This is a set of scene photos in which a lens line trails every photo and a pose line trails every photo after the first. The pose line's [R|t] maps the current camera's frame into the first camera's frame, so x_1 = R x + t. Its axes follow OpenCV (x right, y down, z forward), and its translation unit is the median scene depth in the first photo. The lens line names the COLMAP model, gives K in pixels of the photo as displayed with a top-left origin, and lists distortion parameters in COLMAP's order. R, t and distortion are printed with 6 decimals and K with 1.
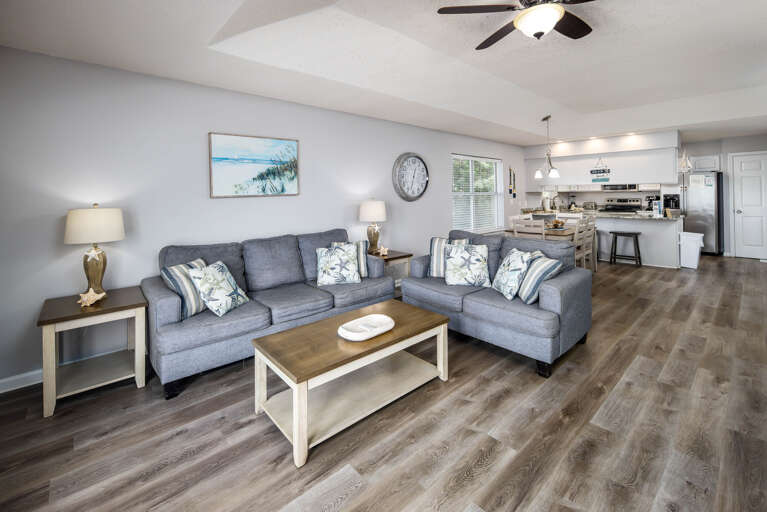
lens RADIAL K [[331.9, 0, 383.5], [0, 331.9, 256.0], [0, 0, 1]] dist [-0.001170, -0.000180]
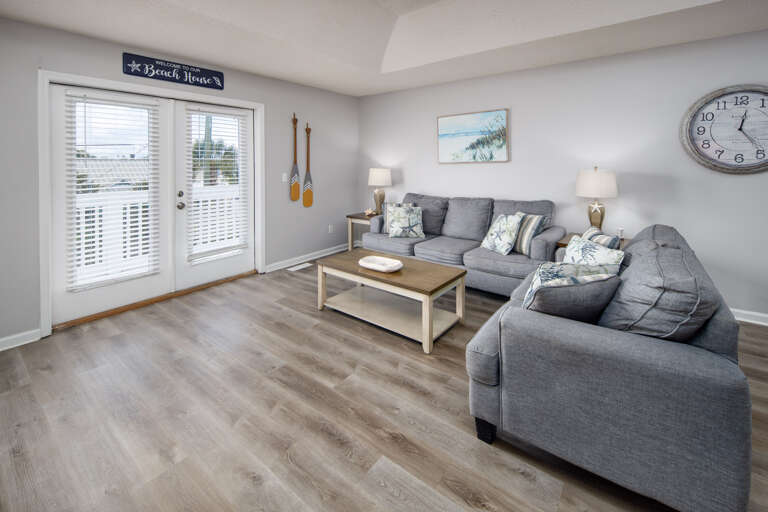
lens RADIAL K [[329.2, 0, 385.0], [0, 329.2, 236.6], [0, 0, 1]] dist [0.001567, 0.000132]
pose [[0.176921, 0.222035, -0.958853, 1.022803], [-0.180570, 0.965008, 0.190142, -0.119445], [0.967519, 0.139500, 0.210823, 0.627239]]
